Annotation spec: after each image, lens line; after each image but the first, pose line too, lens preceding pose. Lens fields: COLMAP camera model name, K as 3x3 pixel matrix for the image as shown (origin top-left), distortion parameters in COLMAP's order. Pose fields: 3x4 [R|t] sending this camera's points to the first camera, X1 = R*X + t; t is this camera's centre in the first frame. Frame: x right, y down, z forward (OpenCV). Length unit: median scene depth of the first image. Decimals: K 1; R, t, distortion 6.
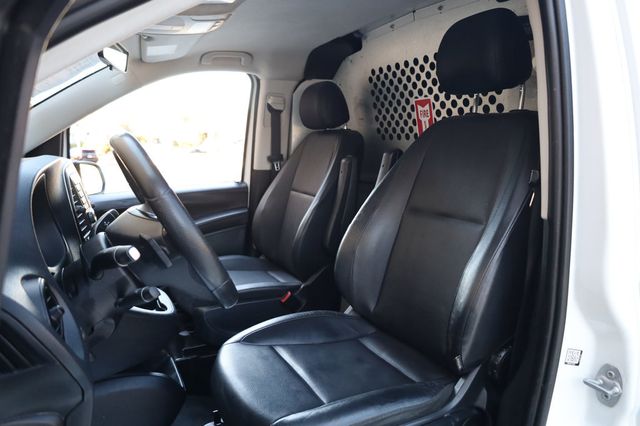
lens RADIAL K [[443.9, 0, 322.7], [0, 443.9, 216.1], [0, 0, 1]] dist [0.003361, -0.005494]
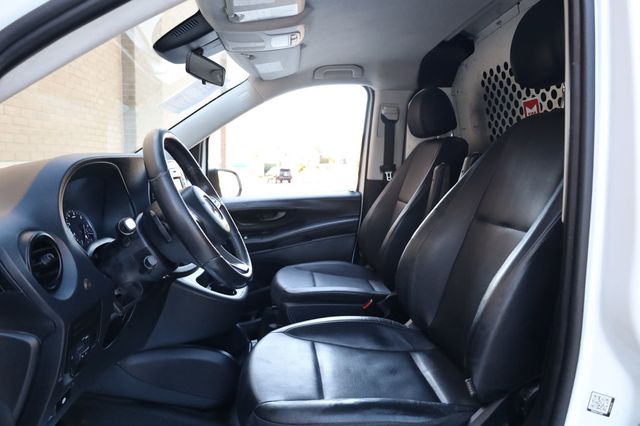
lens RADIAL K [[443.9, 0, 324.3], [0, 443.9, 212.6], [0, 0, 1]] dist [0.003361, -0.005494]
pose [[0.919904, 0.049851, -0.388962, 0.177204], [-0.071210, 0.996632, -0.040679, 0.022763], [0.385624, 0.065119, 0.920355, 0.036271]]
